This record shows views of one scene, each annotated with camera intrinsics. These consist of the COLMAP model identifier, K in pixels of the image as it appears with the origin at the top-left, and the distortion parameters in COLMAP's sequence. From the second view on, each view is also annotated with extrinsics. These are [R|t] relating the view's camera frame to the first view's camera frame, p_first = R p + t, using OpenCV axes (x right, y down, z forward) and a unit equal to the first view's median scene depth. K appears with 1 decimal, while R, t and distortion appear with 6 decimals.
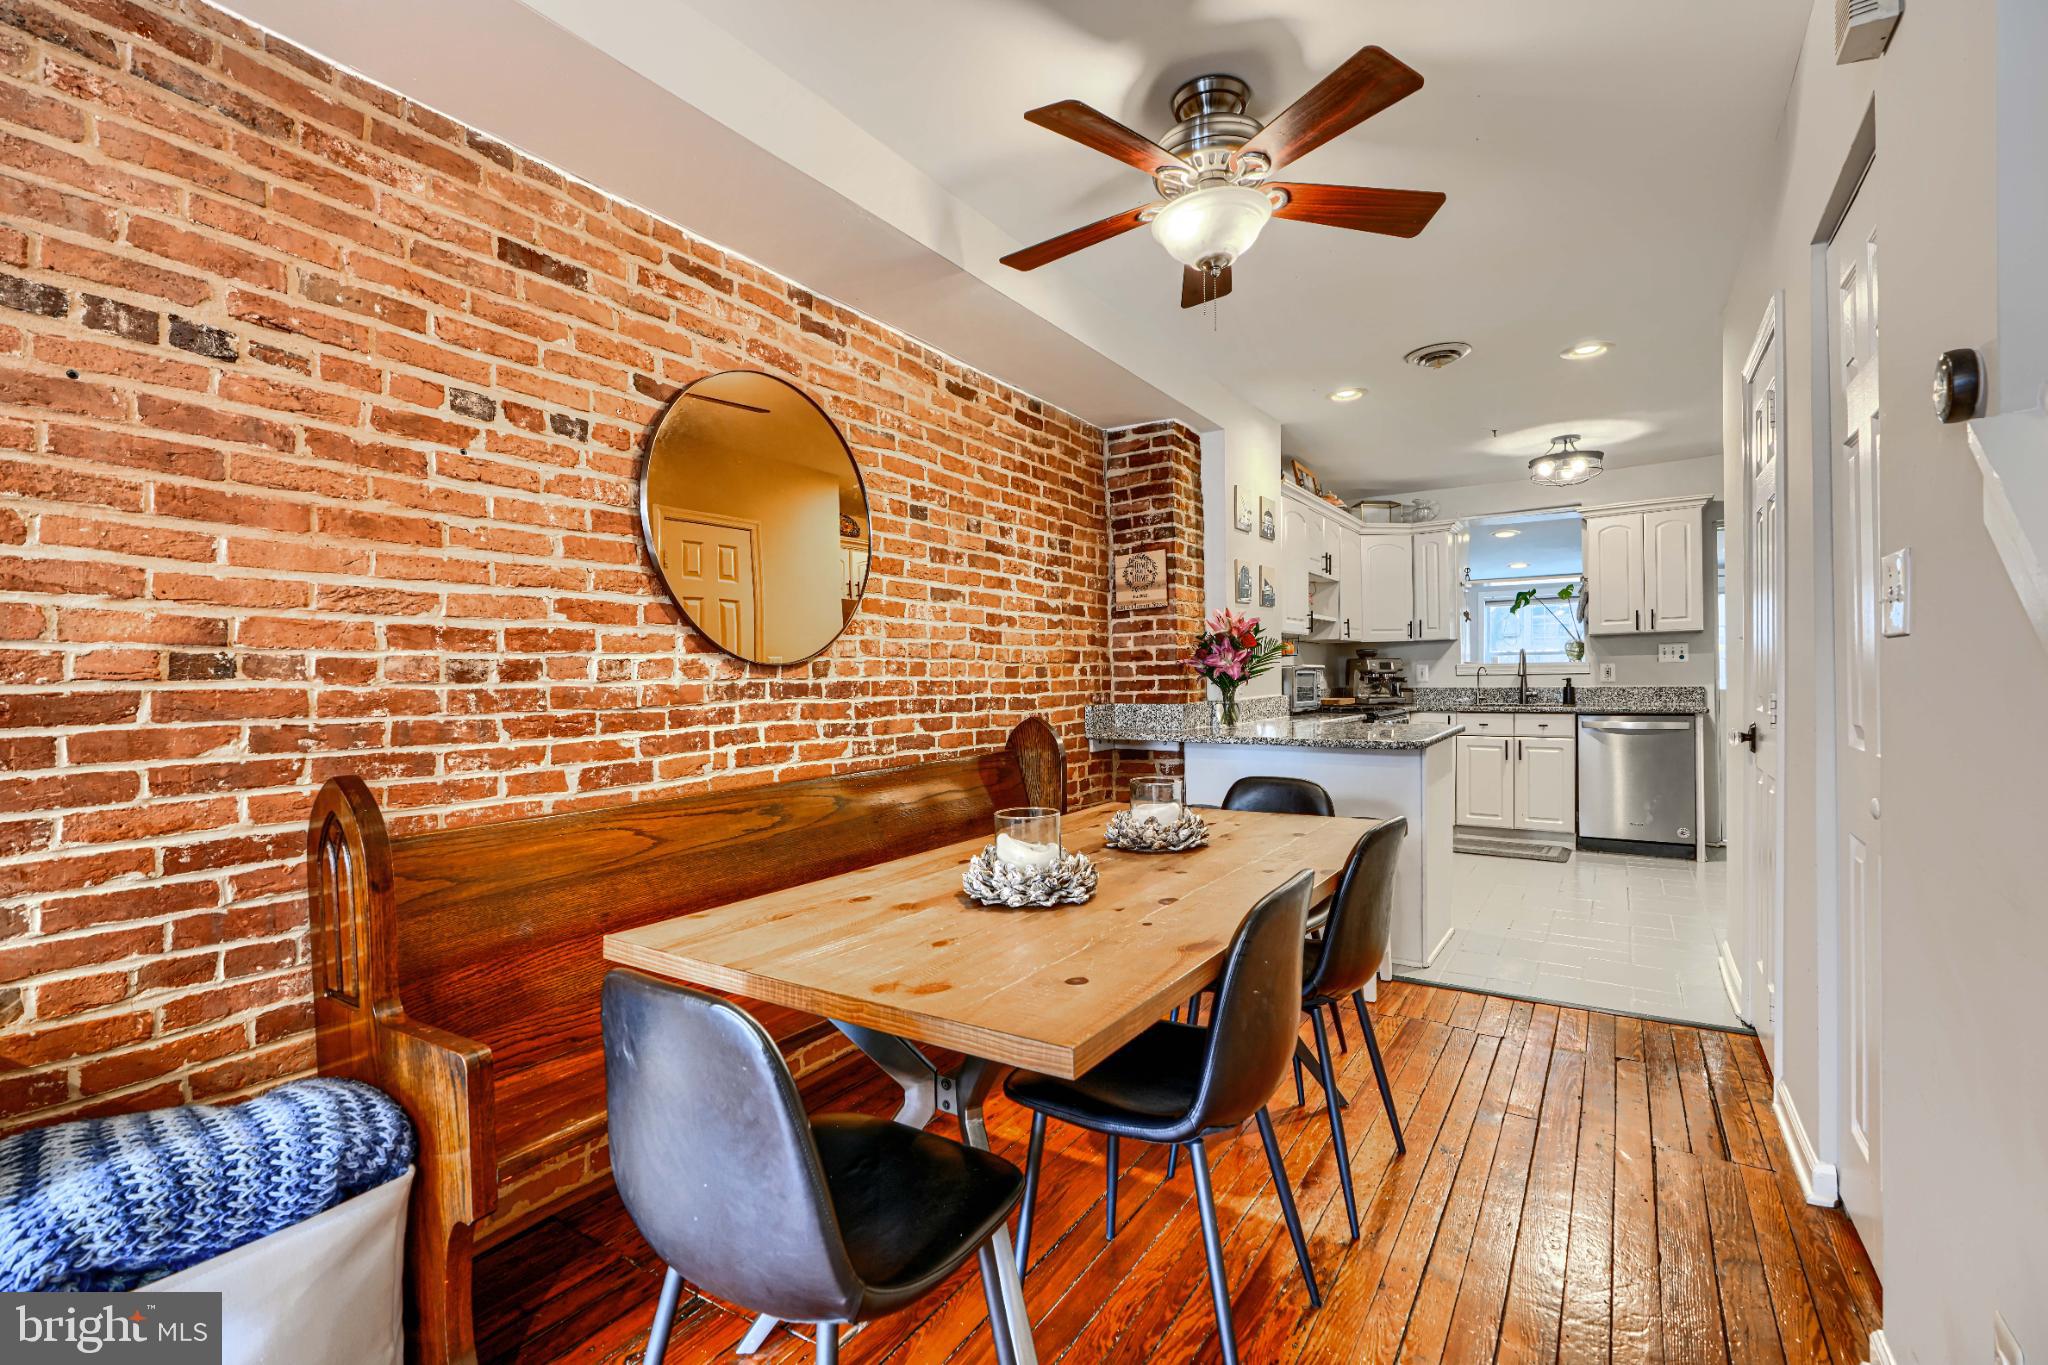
lens RADIAL K [[919.1, 0, 1024.3], [0, 919.1, 688.6], [0, 0, 1]] dist [0.000421, 0.000117]
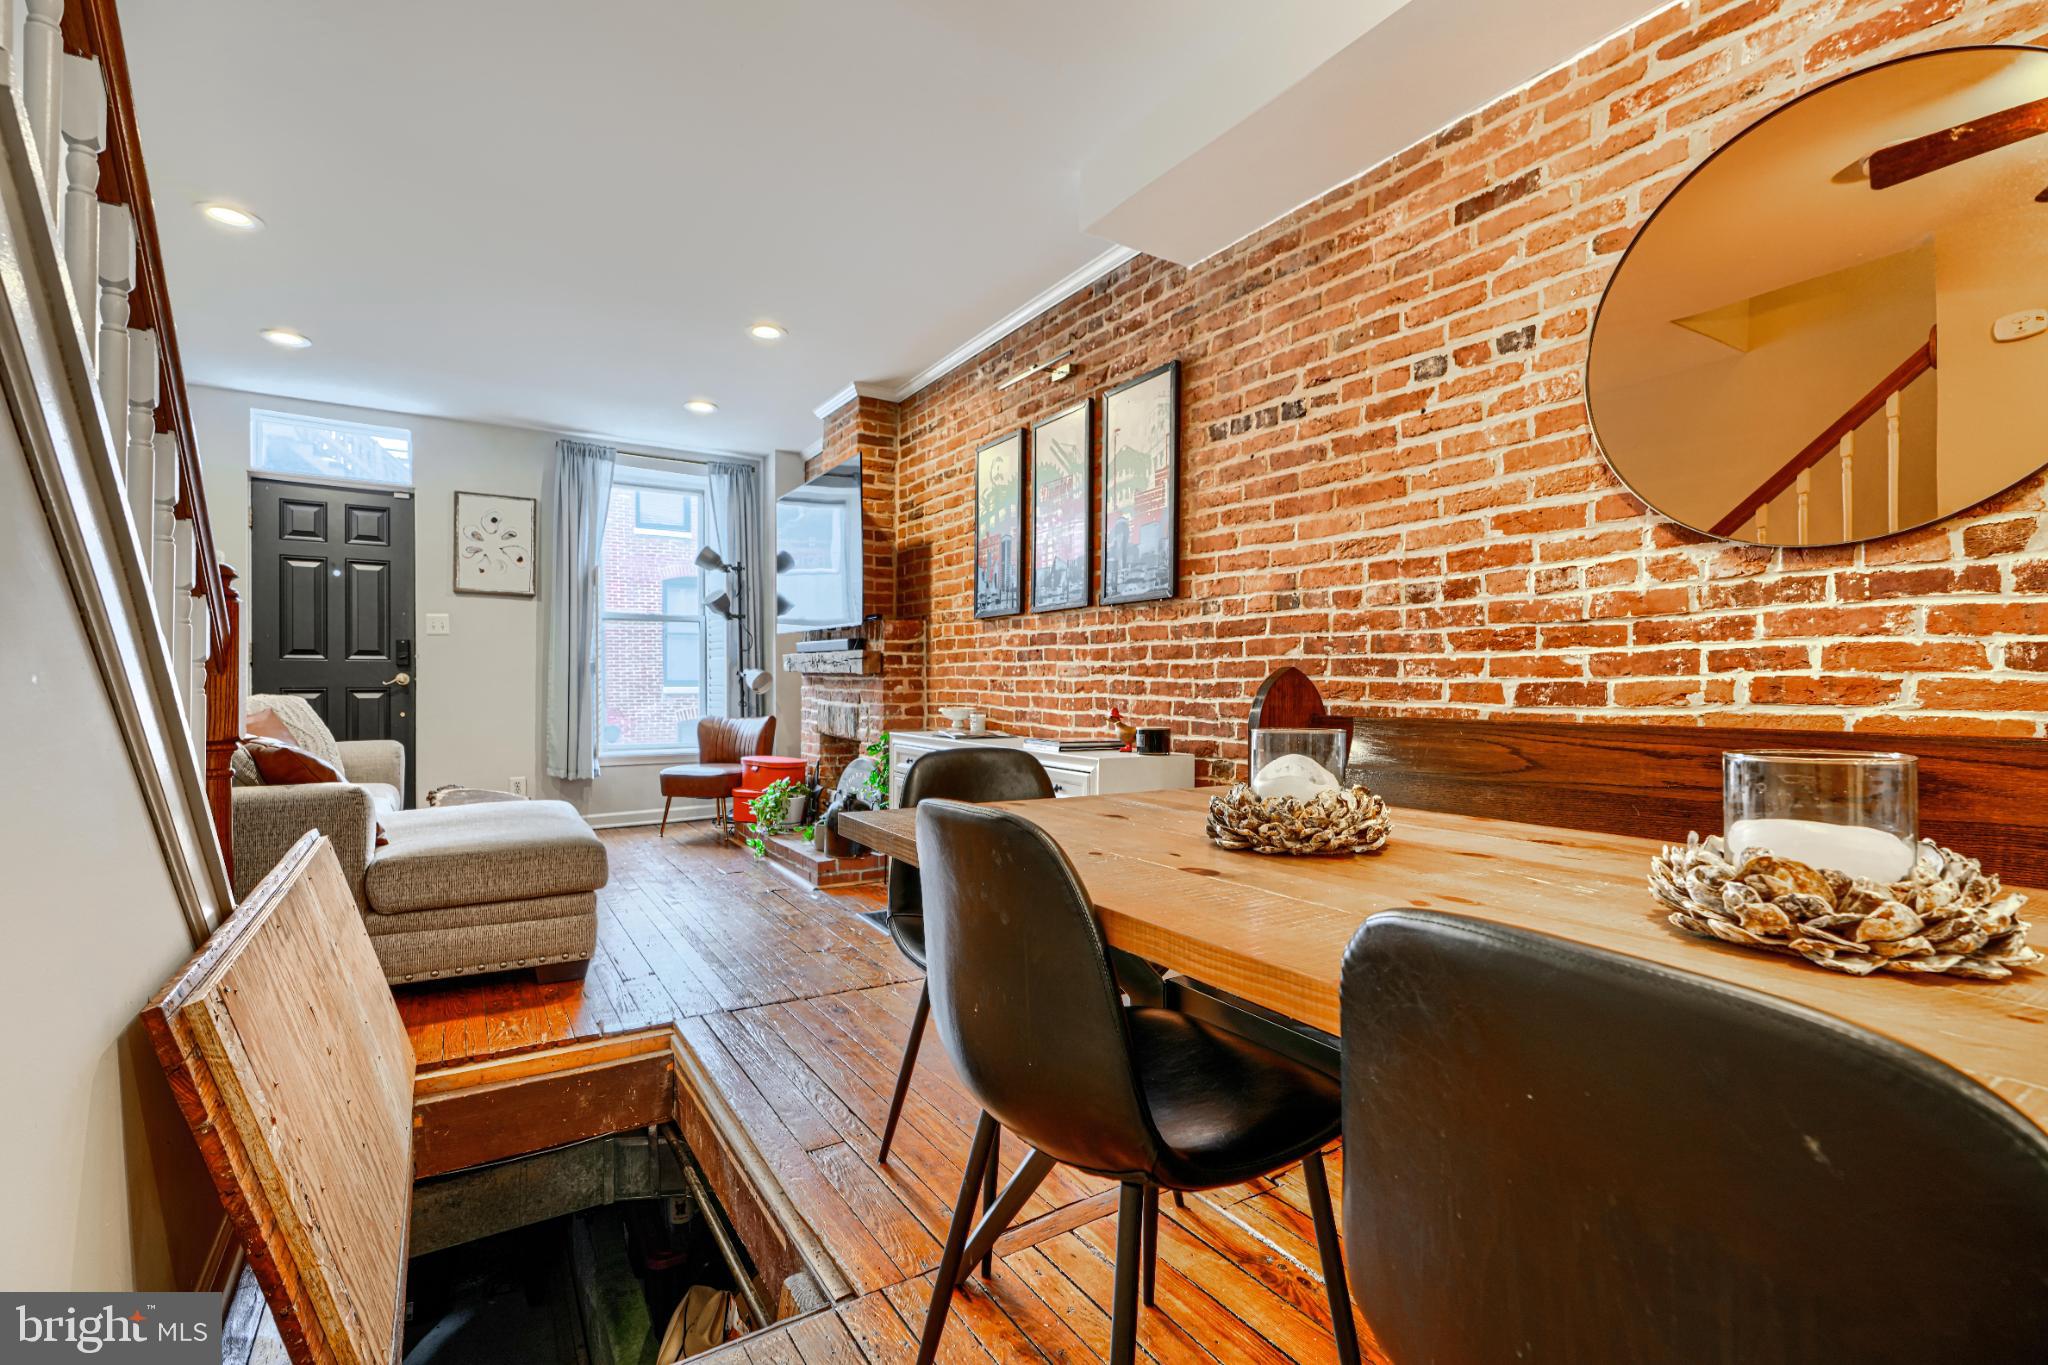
lens RADIAL K [[909.3, 0, 1024.0], [0, 909.3, 682.5], [0, 0, 1]] dist [0.000206, 0.000026]
pose [[-0.415630, 0.012843, -0.909443, 0.459187], [-0.007180, 0.999823, 0.017401, 0.053453], [0.909505, 0.013762, -0.415464, 0.674553]]
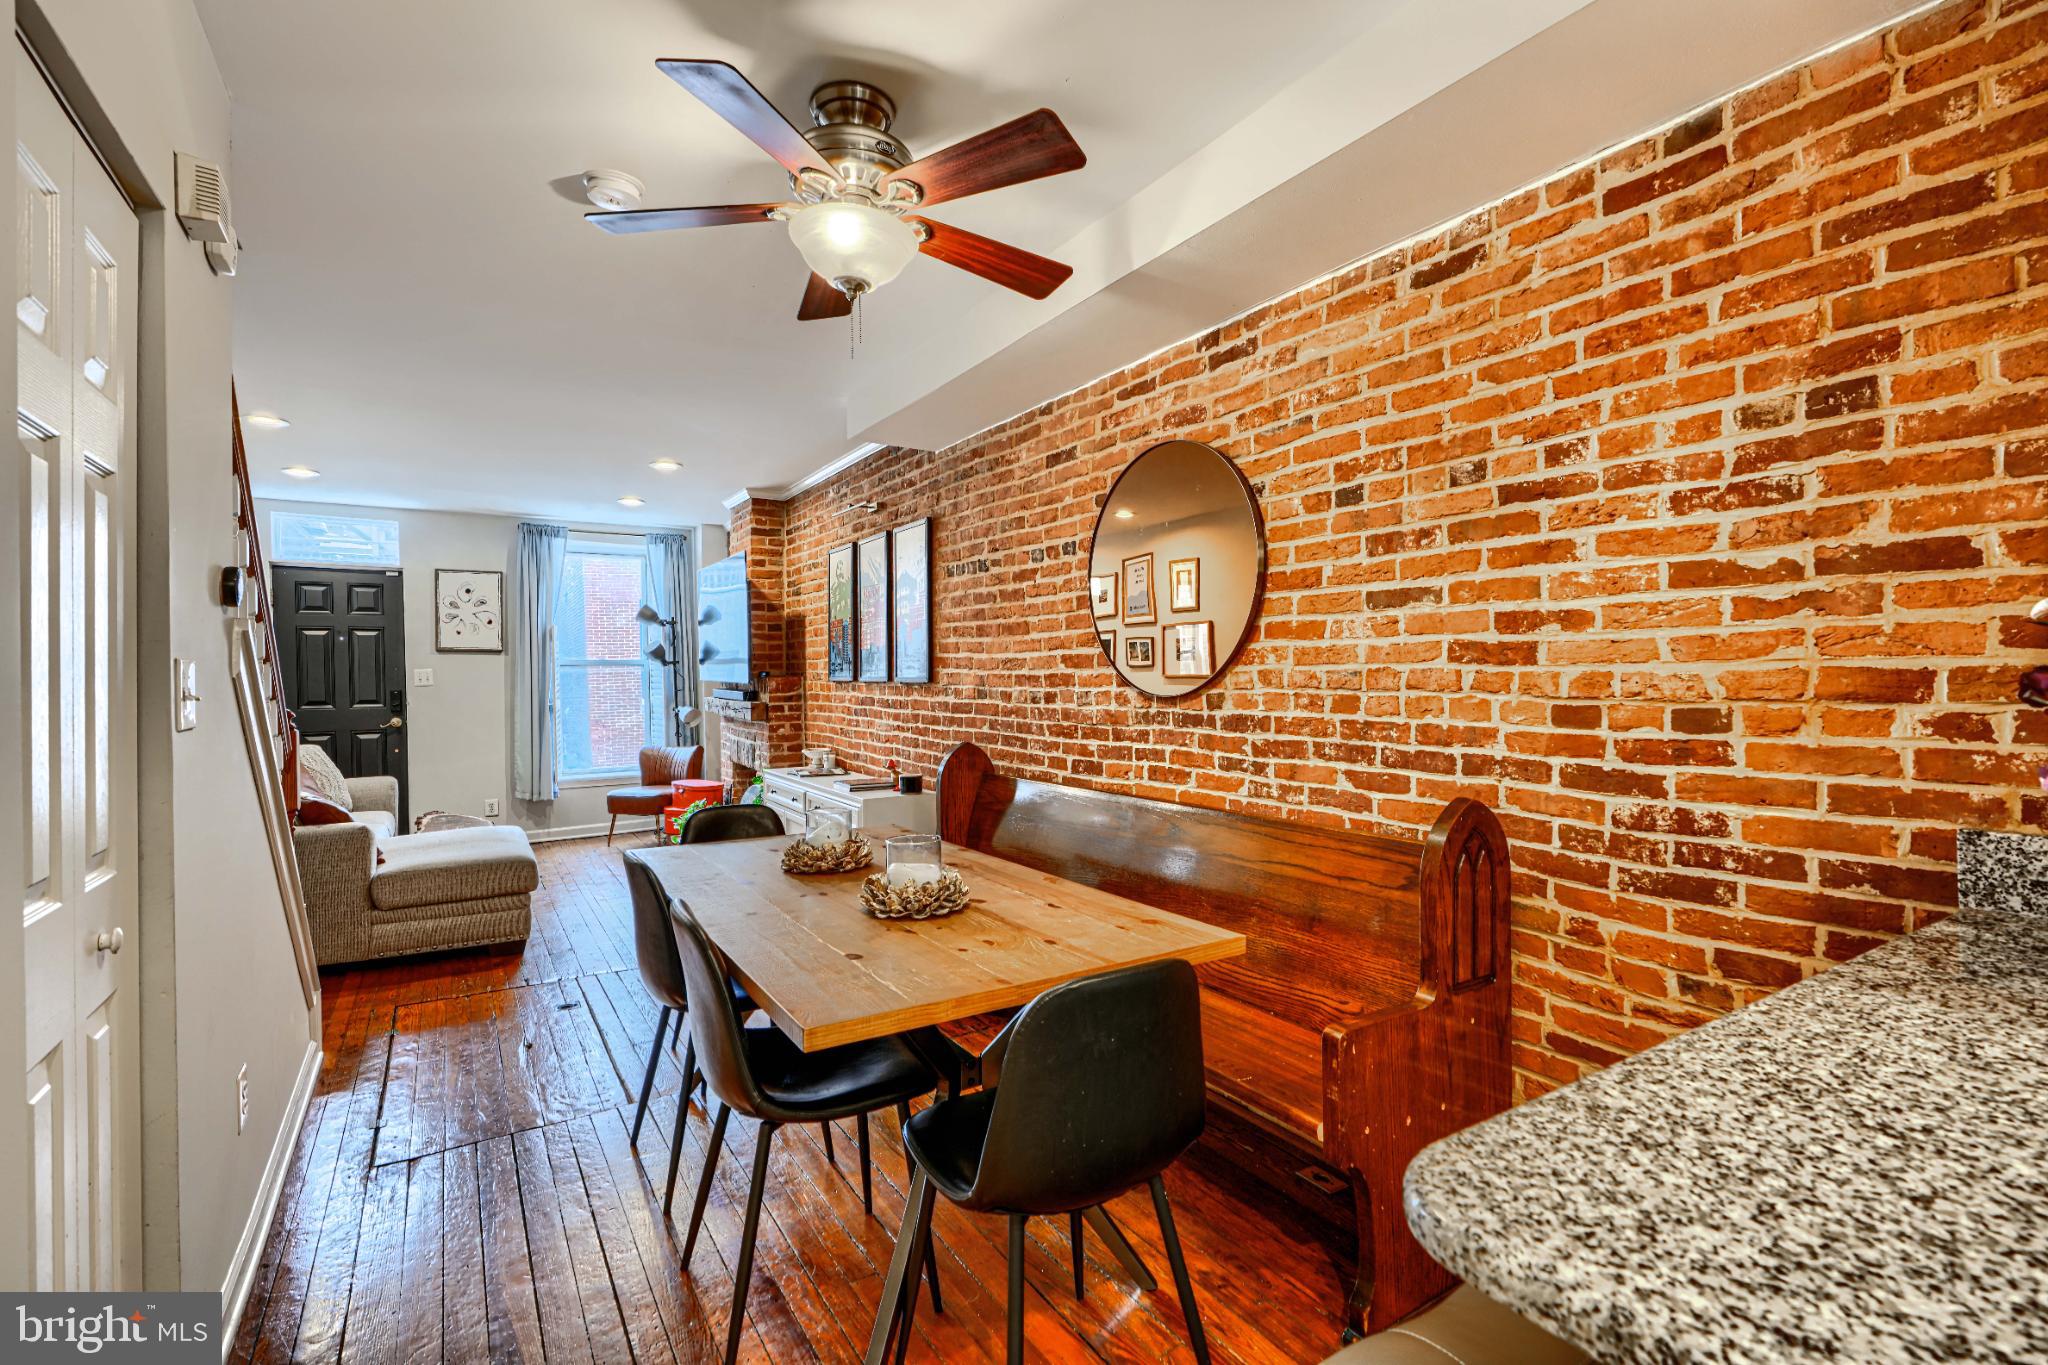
lens RADIAL K [[921.3, 0, 1023.7], [0, 921.3, 682.2], [0, 0, 1]] dist [0.000363, 0.000012]
pose [[-0.419840, 0.026877, -0.907200, 0.744378], [0.006510, 0.999625, 0.026602, -0.066645], [0.907575, 0.005263, -0.419858, 1.170526]]
